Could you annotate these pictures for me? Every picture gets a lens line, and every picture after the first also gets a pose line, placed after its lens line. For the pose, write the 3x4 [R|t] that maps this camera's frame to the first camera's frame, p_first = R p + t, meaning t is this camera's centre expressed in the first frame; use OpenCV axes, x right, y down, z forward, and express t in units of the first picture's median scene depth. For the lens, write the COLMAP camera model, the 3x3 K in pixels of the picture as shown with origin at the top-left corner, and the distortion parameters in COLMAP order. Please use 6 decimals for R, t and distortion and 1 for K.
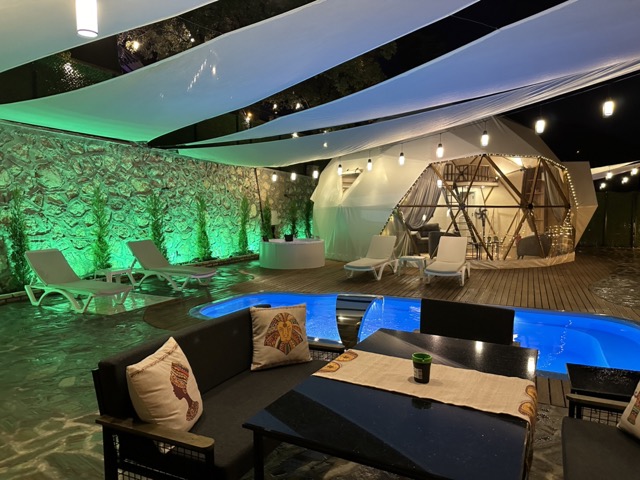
lens RADIAL K [[452.9, 0, 319.2], [0, 452.9, 241.0], [0, 0, 1]] dist [0.218438, -0.419125]
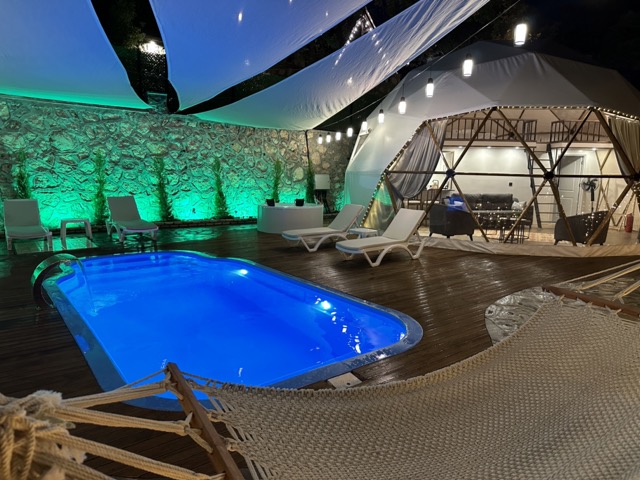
lens RADIAL K [[451.5, 0, 318.9], [0, 451.5, 236.4], [0, 0, 1]] dist [0.161468, -0.306342]
pose [[0.888405, 0.084654, -0.451188, 0.459124], [-0.053572, 0.995253, 0.081250, -0.016882], [0.455924, -0.048012, 0.888723, 0.159507]]
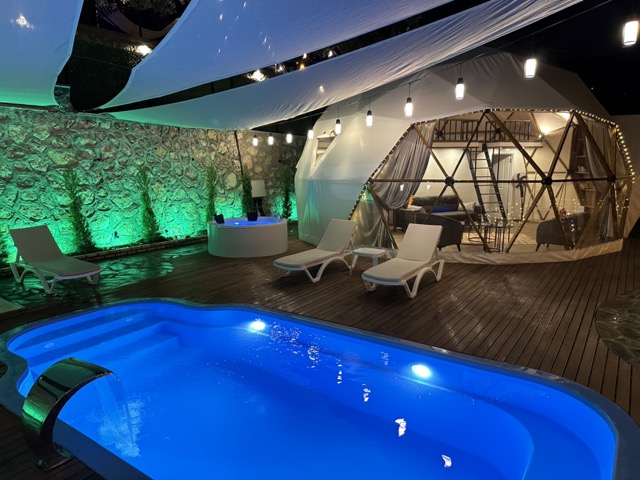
lens RADIAL K [[456.1, 0, 320.0], [0, 456.1, 240.0], [0, 0, 1]] dist [0.068218, -0.076600]
pose [[0.985067, 0.021810, -0.170783, 0.221868], [-0.005698, 0.995530, 0.094275, -0.047648], [0.172075, -0.091894, 0.980788, 0.209237]]
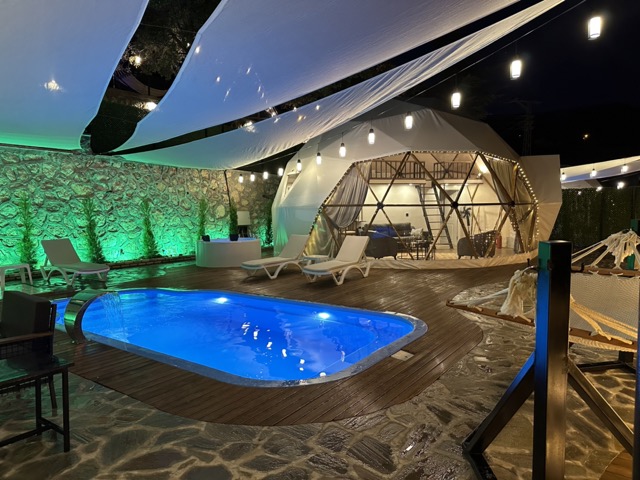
lens RADIAL K [[455.5, 0, 323.3], [0, 455.5, 237.5], [0, 0, 1]] dist [0.120257, -0.163039]
pose [[0.984025, 0.000963, -0.178030, 0.349067], [-0.002501, 0.999961, -0.008415, 0.001789], [0.178015, 0.008726, 0.983989, 0.017146]]
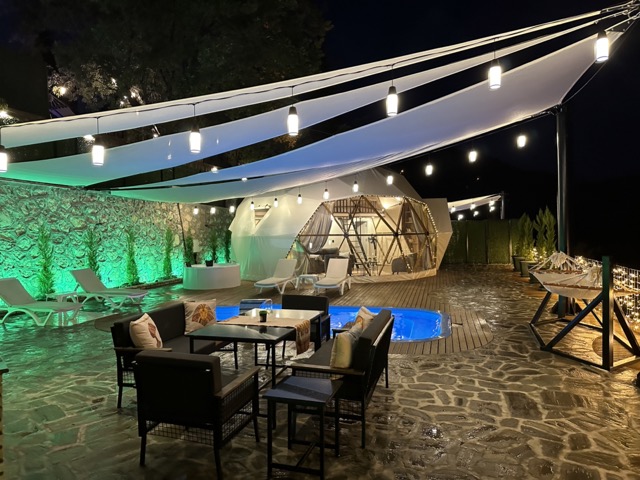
lens RADIAL K [[455.5, 0, 323.3], [0, 455.5, 237.5], [0, 0, 1]] dist [0.120257, -0.163039]
pose [[0.984956, -0.016668, 0.172001, 0.022850], [0.026801, 0.998028, -0.056758, 0.002018], [-0.170716, 0.060514, 0.983460, -0.243088]]
